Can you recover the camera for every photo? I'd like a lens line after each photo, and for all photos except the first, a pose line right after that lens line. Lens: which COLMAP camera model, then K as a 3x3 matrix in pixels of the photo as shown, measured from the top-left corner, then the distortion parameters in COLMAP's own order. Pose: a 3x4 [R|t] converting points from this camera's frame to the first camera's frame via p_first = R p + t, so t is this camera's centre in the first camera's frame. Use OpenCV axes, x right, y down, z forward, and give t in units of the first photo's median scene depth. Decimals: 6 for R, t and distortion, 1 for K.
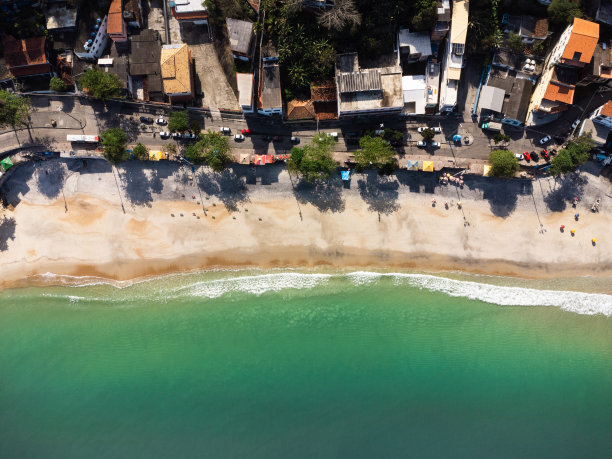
lens RADIAL K [[441.0, 0, 302.7], [0, 441.0, 230.6], [0, 0, 1]] dist [0.022266, -0.027144]
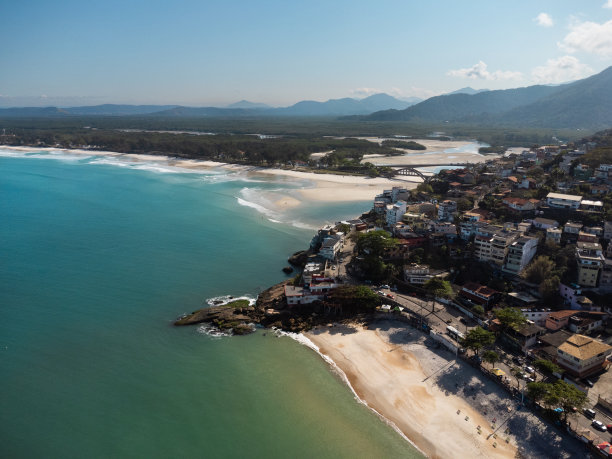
lens RADIAL K [[441.0, 0, 302.7], [0, 441.0, 230.6], [0, 0, 1]] dist [0.022266, -0.027144]
pose [[0.401368, 0.246080, -0.882241, 0.249993], [-0.913247, 0.181019, -0.364983, 0.485470], [0.069887, 0.952196, 0.297386, 0.393763]]
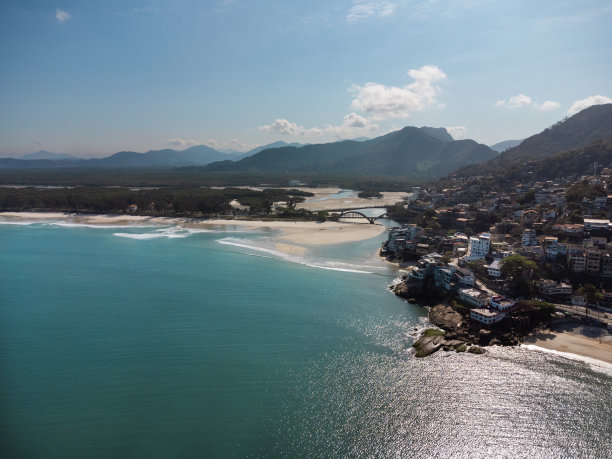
lens RADIAL K [[441.0, 0, 302.7], [0, 441.0, 230.6], [0, 0, 1]] dist [0.022266, -0.027144]
pose [[0.728746, 0.110341, -0.675836, -0.311494], [-0.682813, 0.191920, -0.704935, 1.475453], [0.051923, 0.975188, 0.215203, 0.320658]]
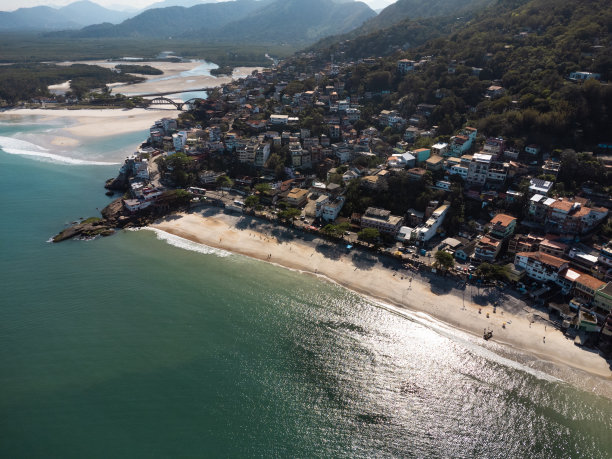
lens RADIAL K [[441.0, 0, 302.7], [0, 441.0, 230.6], [0, 0, 1]] dist [0.022266, -0.027144]
pose [[0.839595, 0.237987, -0.488305, 0.721962], [-0.541831, 0.430965, -0.721588, 1.095650], [0.038713, 0.870420, 0.490785, 0.143126]]
